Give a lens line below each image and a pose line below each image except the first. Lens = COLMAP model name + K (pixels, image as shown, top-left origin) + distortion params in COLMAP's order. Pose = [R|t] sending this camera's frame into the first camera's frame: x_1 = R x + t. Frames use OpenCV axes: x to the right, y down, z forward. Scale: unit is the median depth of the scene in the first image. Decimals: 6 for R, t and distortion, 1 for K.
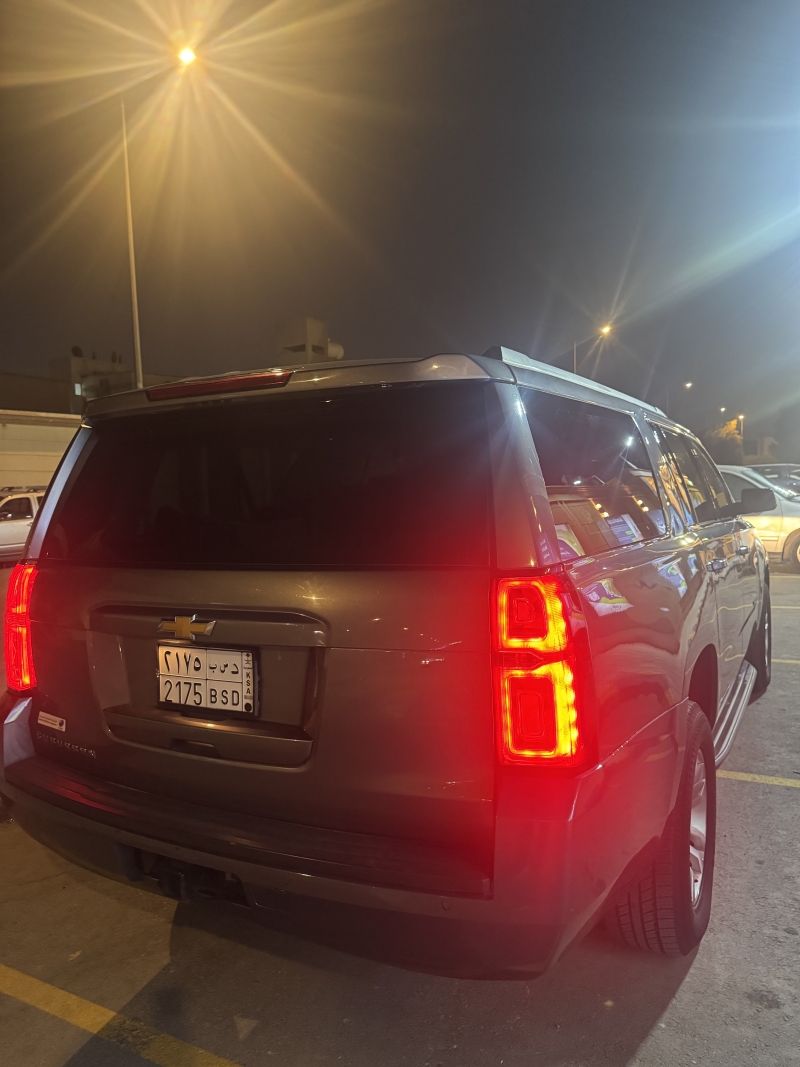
lens RADIAL K [[758.6, 0, 399.7], [0, 758.6, 534.9], [0, 0, 1]] dist [0.024669, -0.022609]
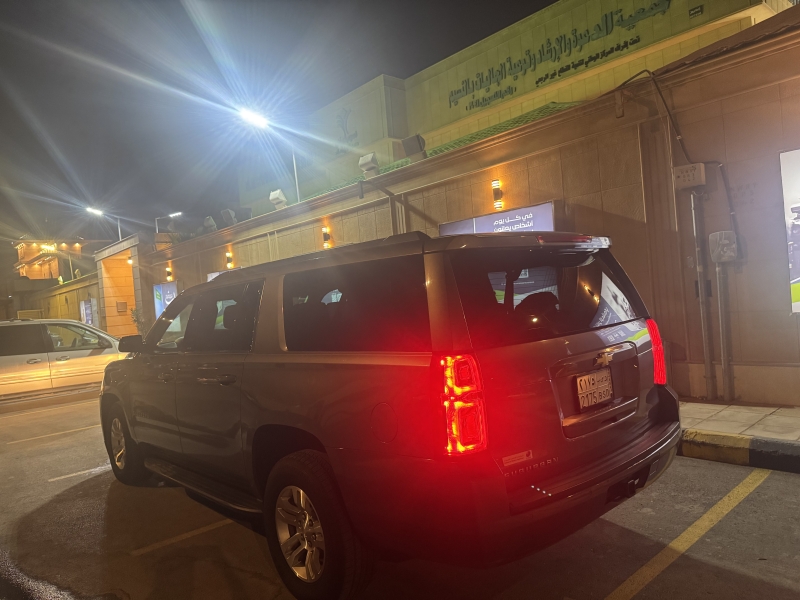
lens RADIAL K [[568.8, 0, 400.8], [0, 568.8, 300.0], [0, 0, 1]] dist [0.024669, -0.022609]
pose [[0.306620, 0.030912, 0.951330, -1.763949], [0.127333, 0.989157, -0.073182, 0.009952], [-0.943276, 0.143575, 0.299359, 0.983744]]
